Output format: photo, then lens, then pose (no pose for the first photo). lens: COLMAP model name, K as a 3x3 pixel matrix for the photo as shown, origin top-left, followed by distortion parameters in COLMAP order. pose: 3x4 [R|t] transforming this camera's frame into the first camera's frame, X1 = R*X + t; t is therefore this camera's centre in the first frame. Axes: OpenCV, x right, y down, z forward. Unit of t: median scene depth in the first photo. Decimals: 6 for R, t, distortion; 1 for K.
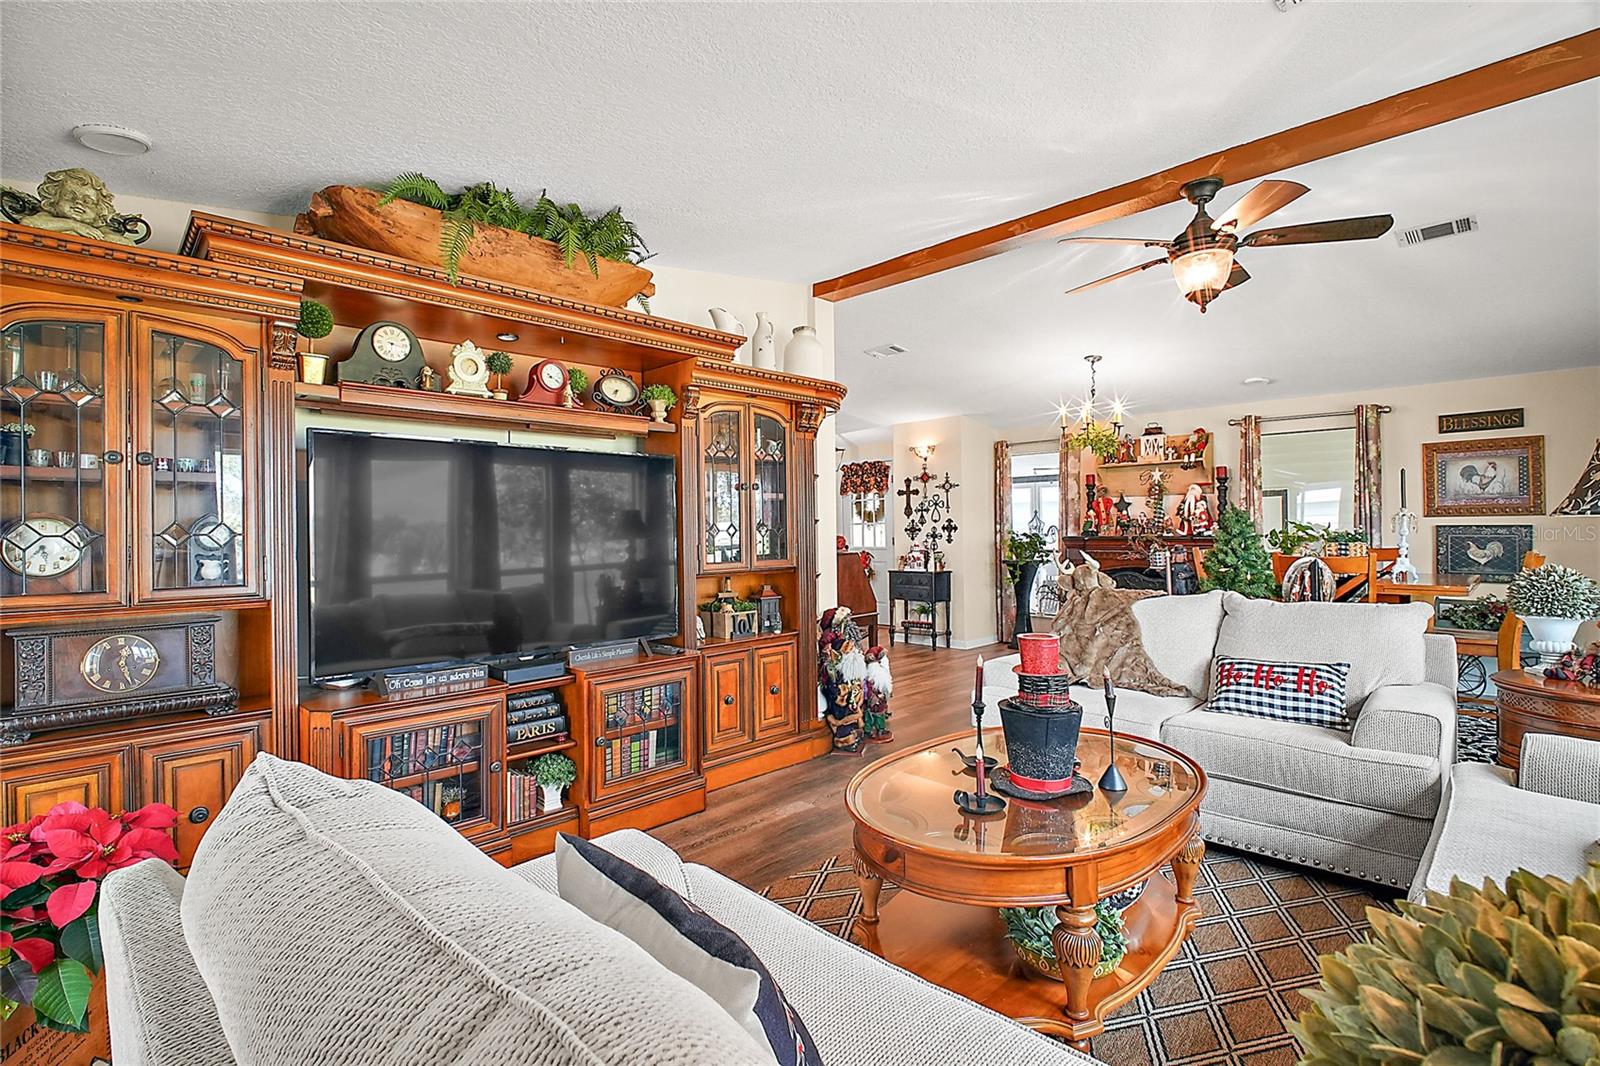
lens RADIAL K [[751.2, 0, 791.4], [0, 751.2, 525.5], [0, 0, 1]] dist [-0.001381, -0.001137]
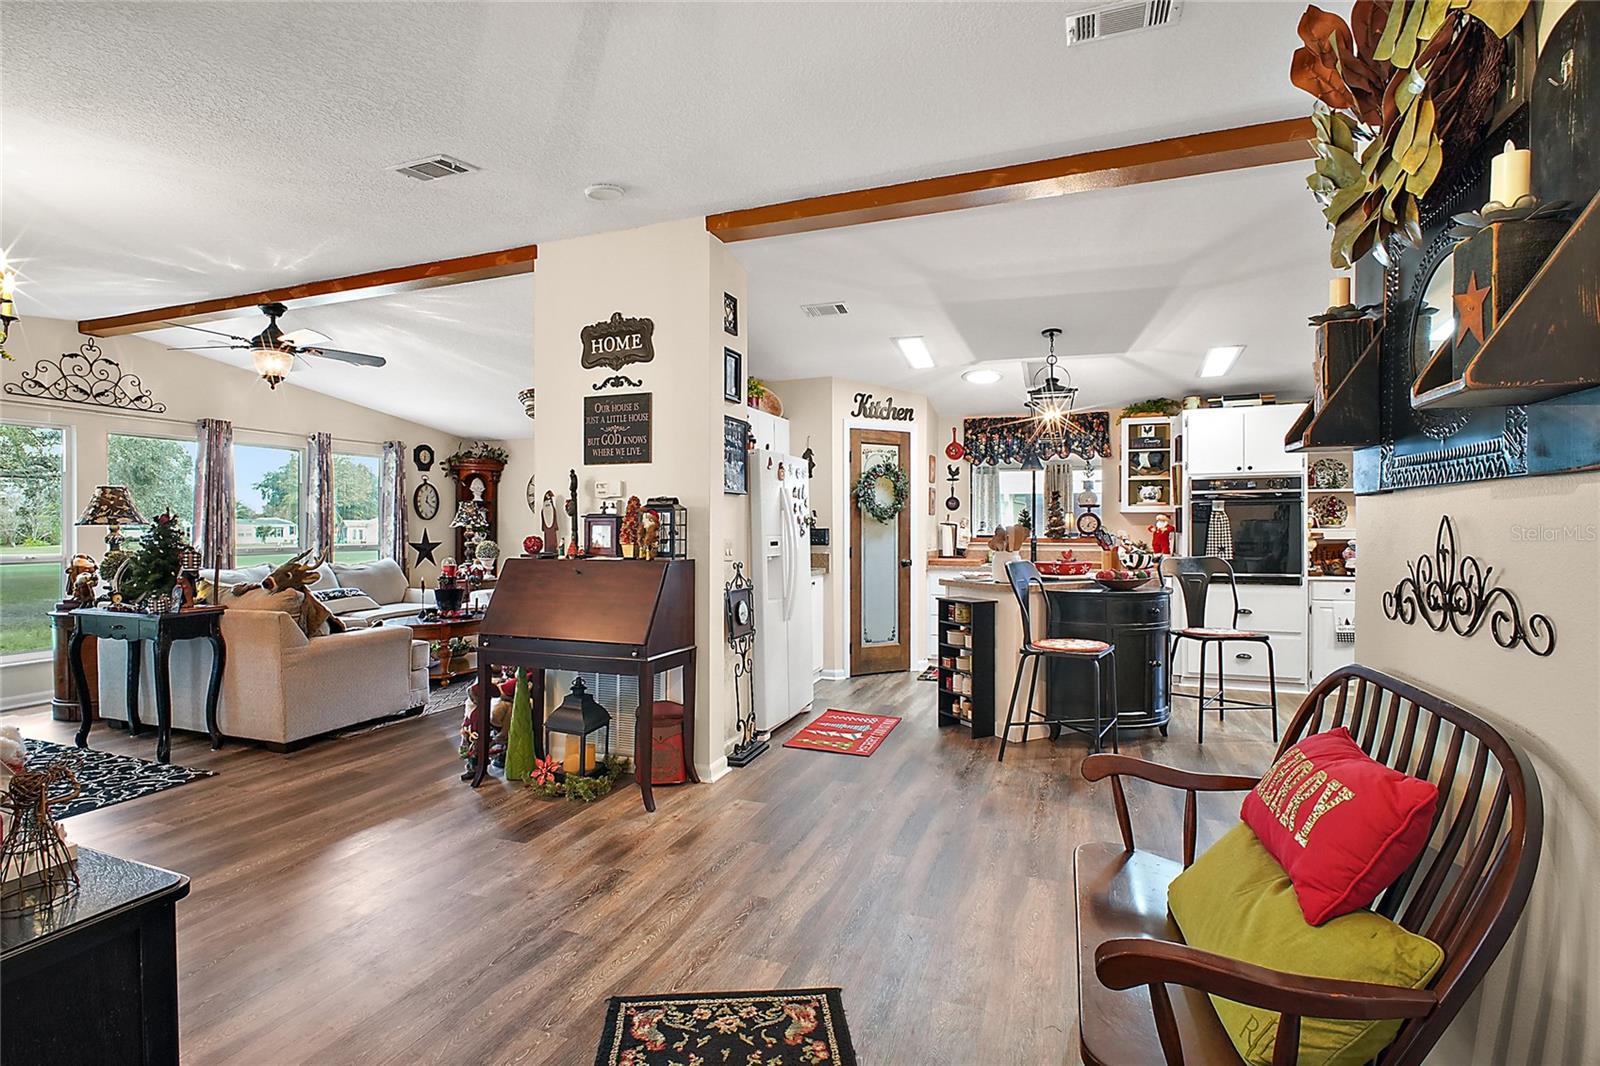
lens RADIAL K [[762.7, 0, 793.1], [0, 762.7, 528.2], [0, 0, 1]] dist [-0.012737, -0.000967]
pose [[-0.902953, 0.011092, -0.429595, 0.166969], [0.011055, 0.999936, 0.002582, 0.005839], [0.429596, -0.002418, -0.903018, 1.859722]]
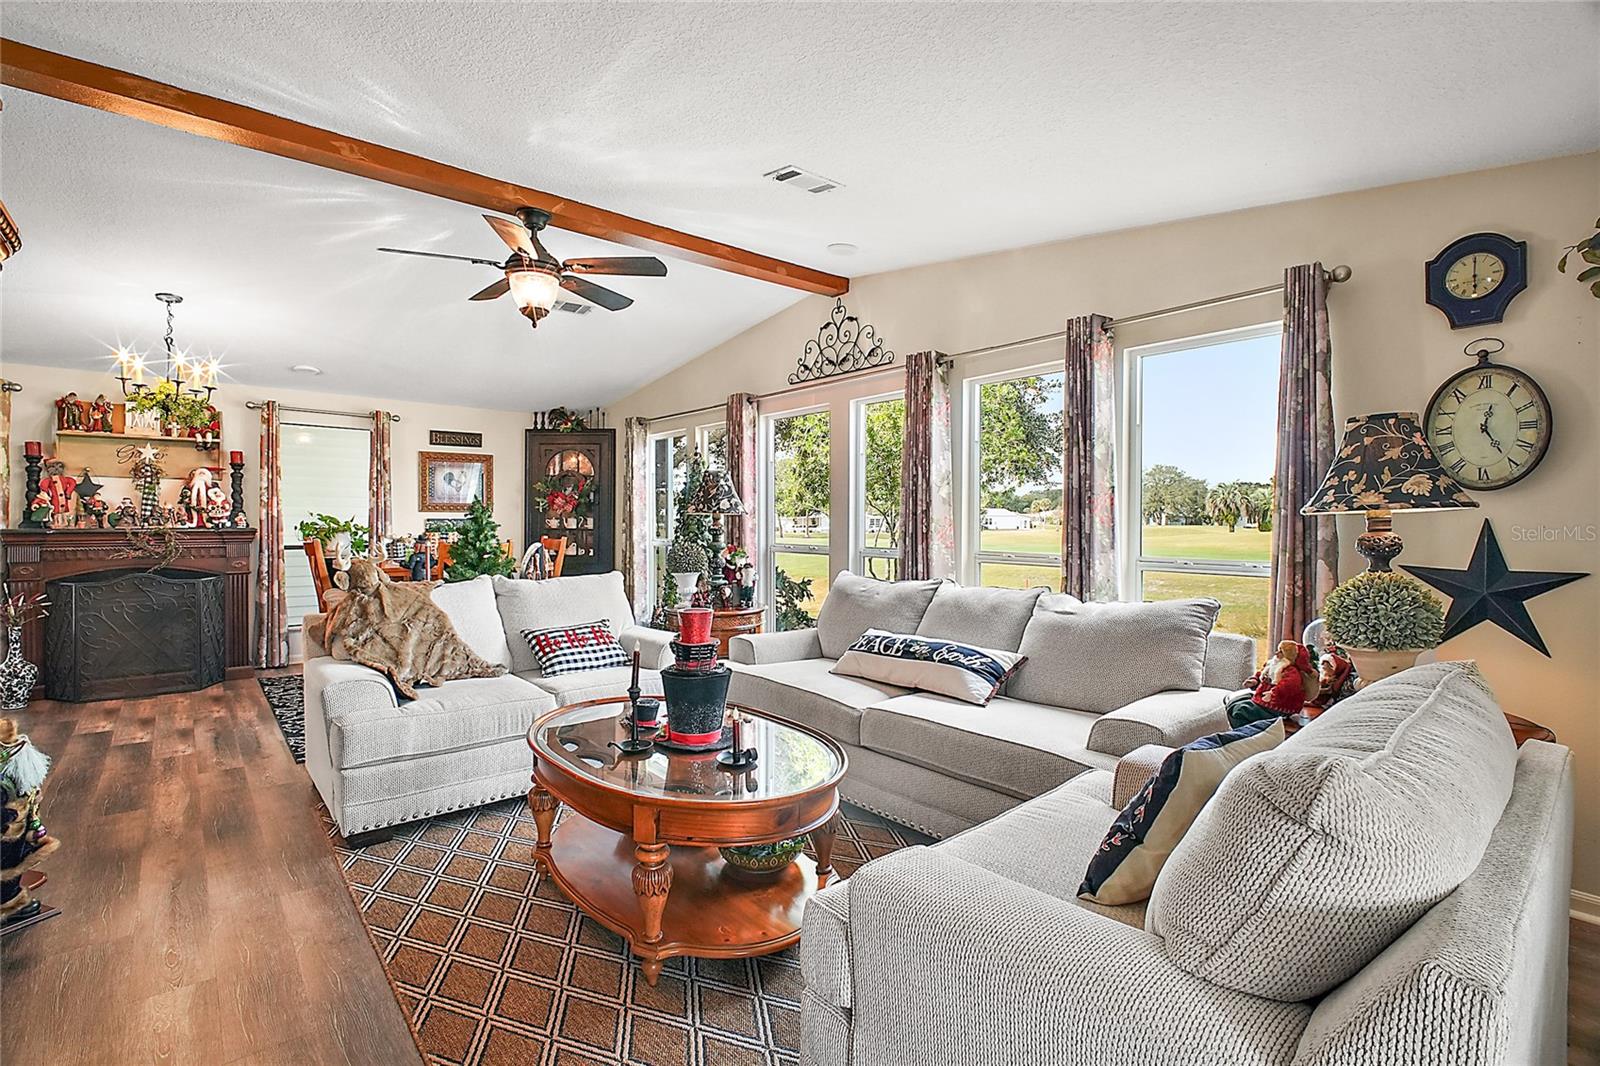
lens RADIAL K [[751.2, 0, 791.4], [0, 751.2, 525.5], [0, 0, 1]] dist [-0.001381, -0.001137]
pose [[0.079221, 0.002509, 0.996854, -0.355754], [-0.008497, 0.999962, -0.001841, 0.008764], [-0.996821, -0.008324, 0.079239, 0.339273]]
